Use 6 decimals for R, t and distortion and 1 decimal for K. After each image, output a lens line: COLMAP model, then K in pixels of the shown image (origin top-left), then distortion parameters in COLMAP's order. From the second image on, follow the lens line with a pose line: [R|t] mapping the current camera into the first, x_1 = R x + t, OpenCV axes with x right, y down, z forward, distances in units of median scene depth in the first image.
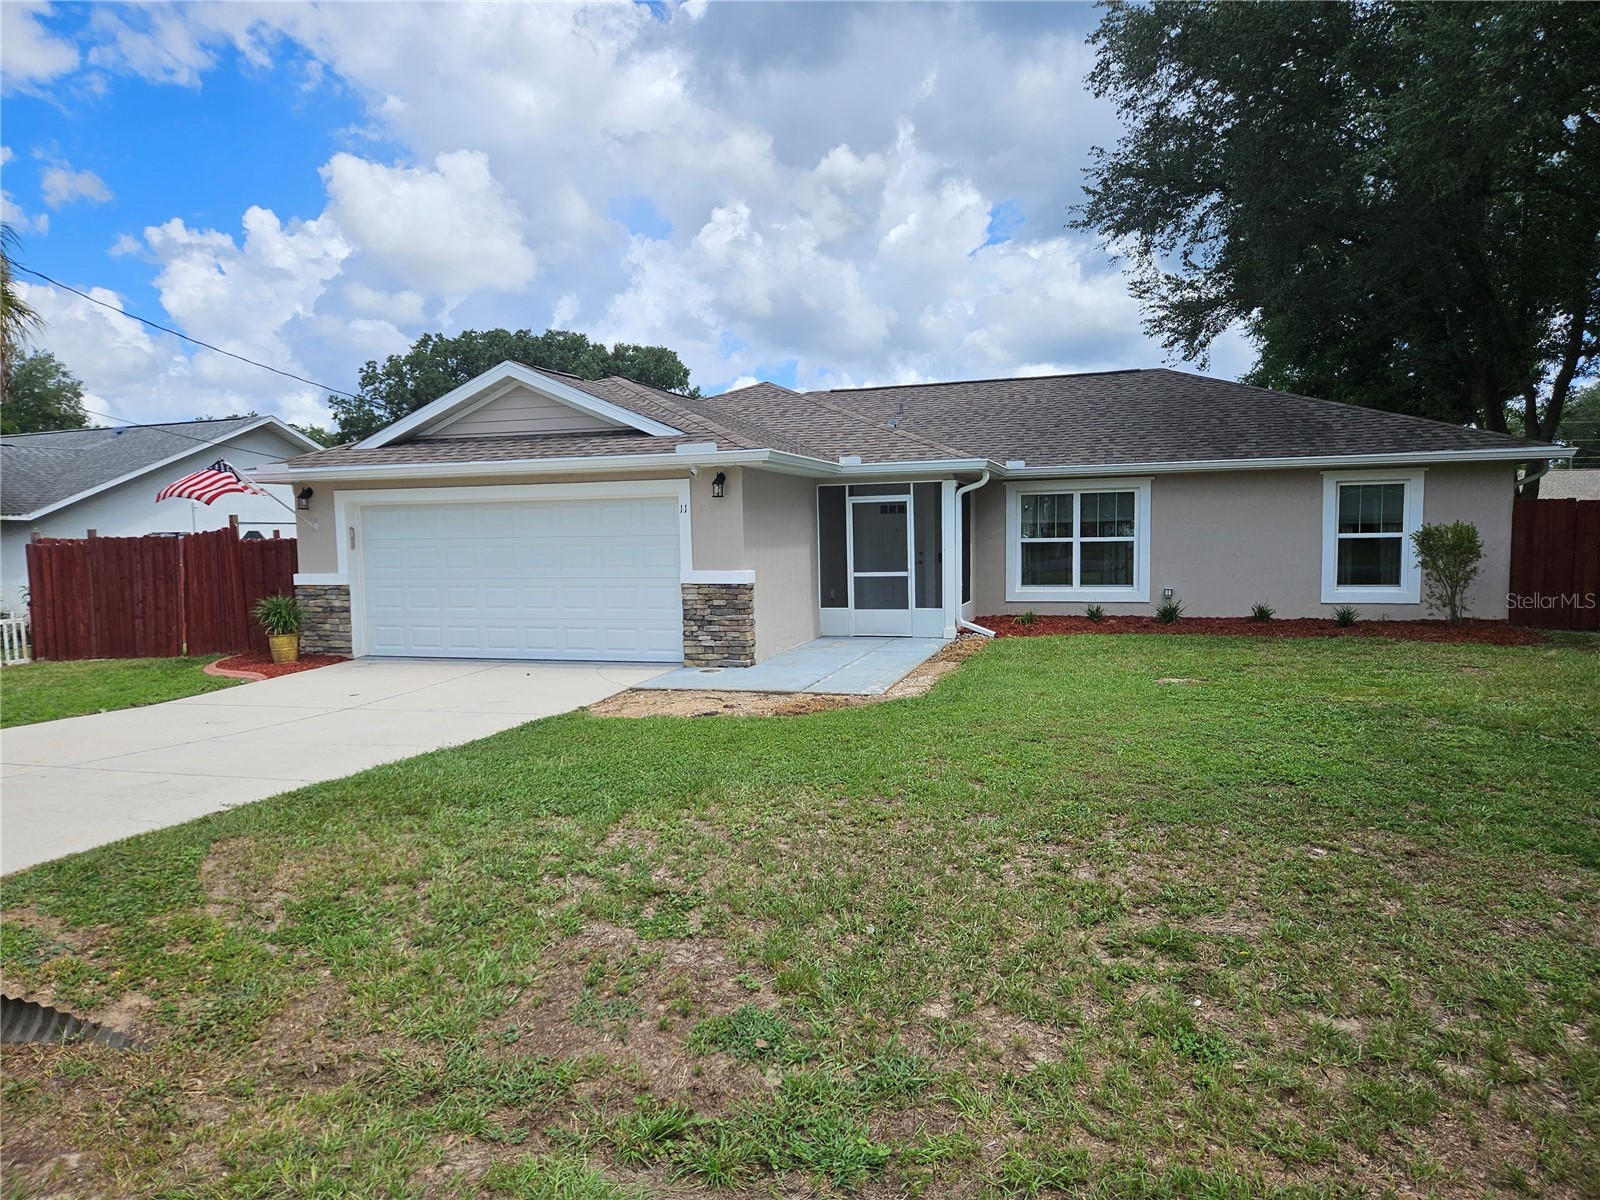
lens RADIAL K [[1063.8, 0, 791.6], [0, 1063.8, 604.3], [0, 0, 1]] dist [0.074308, -0.064233]
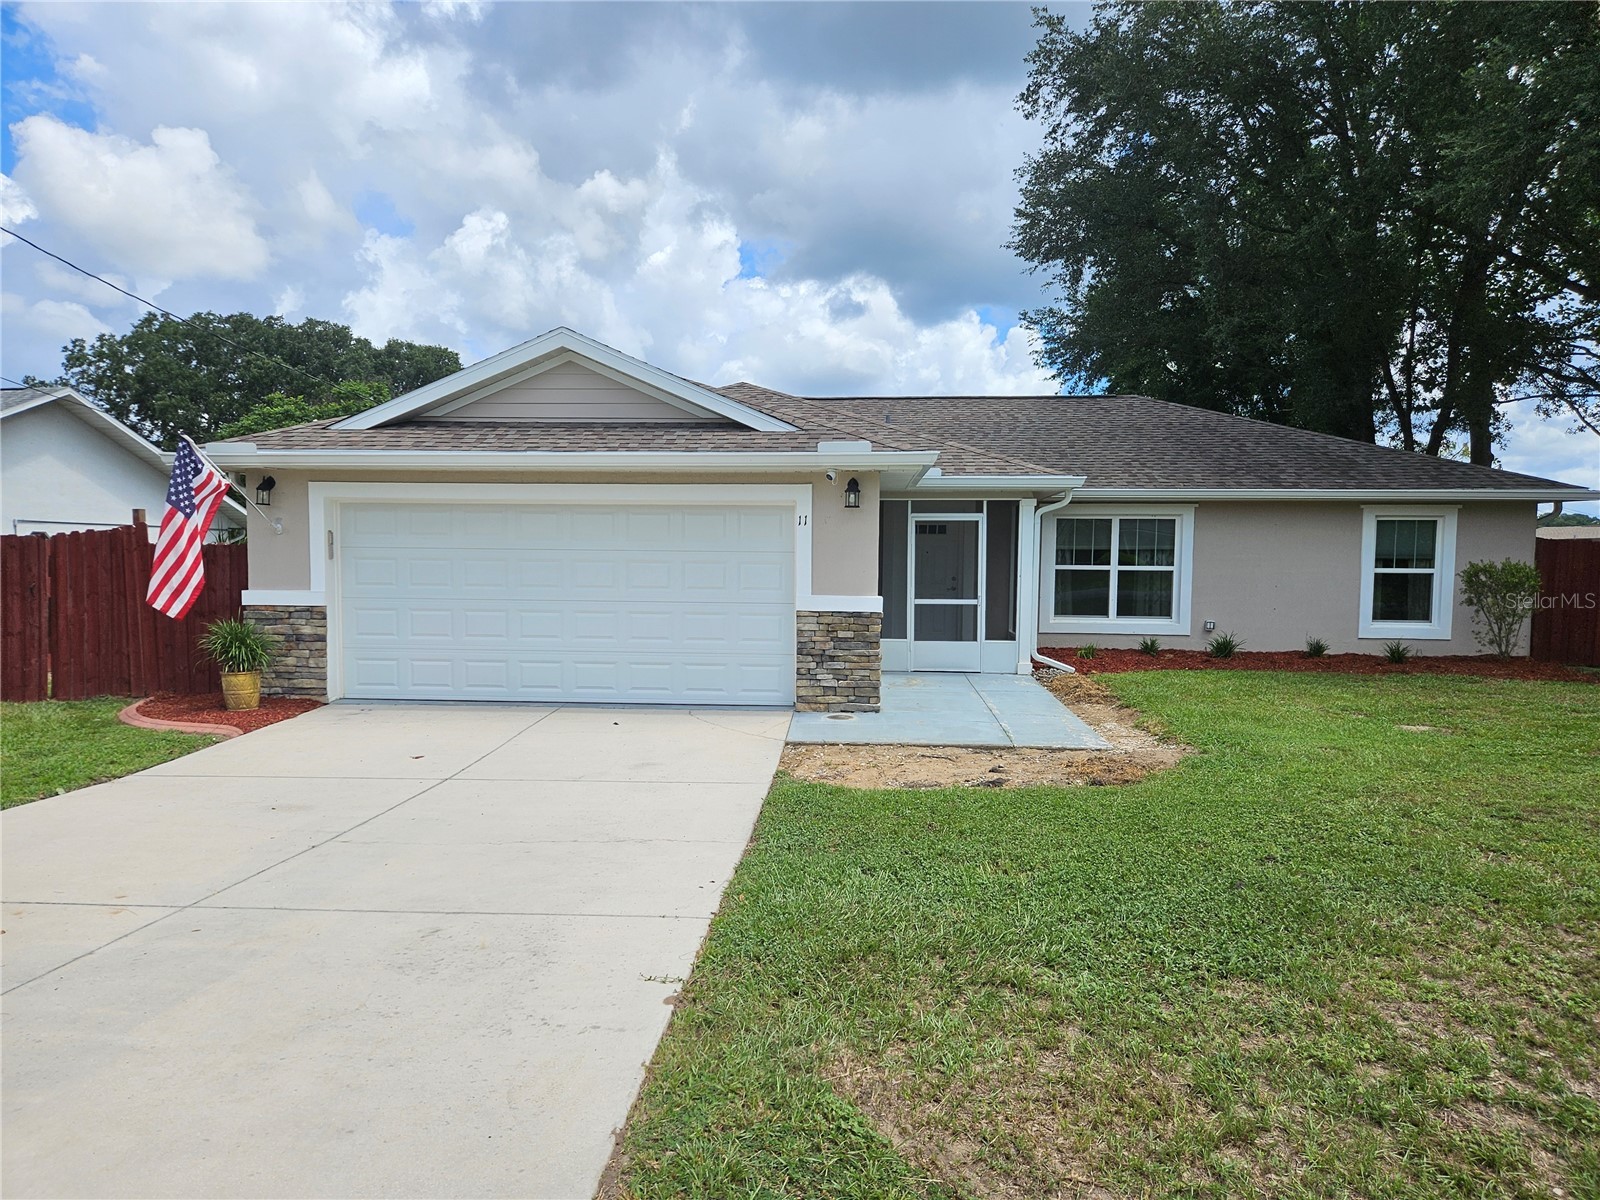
lens RADIAL K [[1063.8, 0, 803.0], [0, 1063.8, 613.9], [0, 0, 1]] dist [0.074308, -0.064233]
pose [[0.973392, 0.012703, 0.228792, -0.234752], [-0.009543, 0.999843, -0.014913, -0.003856], [-0.228946, 0.012333, 0.973361, 0.162733]]
